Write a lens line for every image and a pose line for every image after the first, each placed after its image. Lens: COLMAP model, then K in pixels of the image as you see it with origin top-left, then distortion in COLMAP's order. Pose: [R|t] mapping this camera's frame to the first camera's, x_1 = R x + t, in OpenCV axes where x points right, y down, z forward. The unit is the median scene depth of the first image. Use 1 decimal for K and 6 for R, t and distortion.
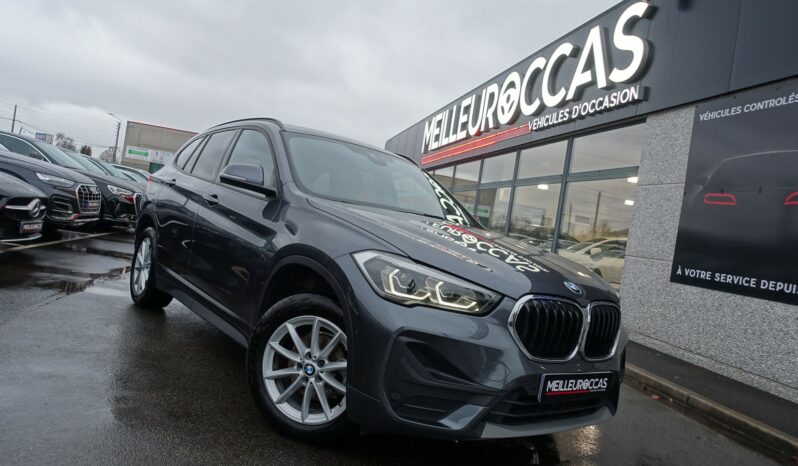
lens RADIAL K [[557.8, 0, 399.0], [0, 557.8, 233.0], [0, 0, 1]] dist [-0.001818, 0.004172]
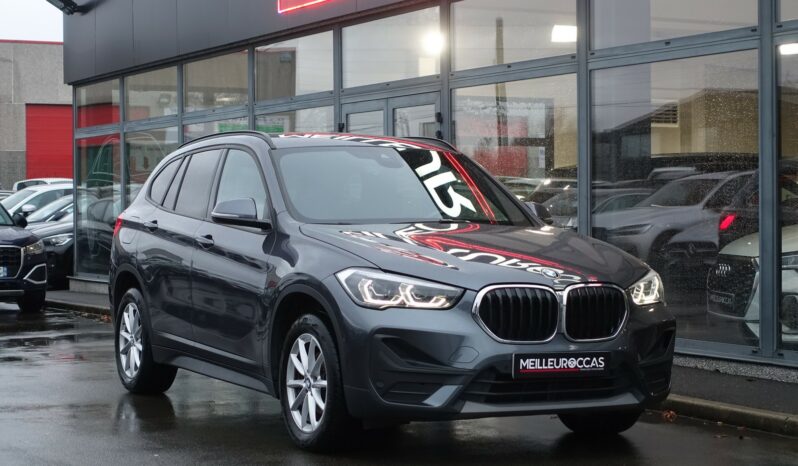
lens RADIAL K [[1610.3, 0, 399.0], [0, 1610.3, 233.0], [0, 0, 1]] dist [-0.002085, -0.040588]
pose [[0.967914, -0.158184, -0.195244, 0.691800], [0.155796, 0.987403, -0.027628, 0.066684], [0.197155, -0.003677, 0.980365, -2.168182]]
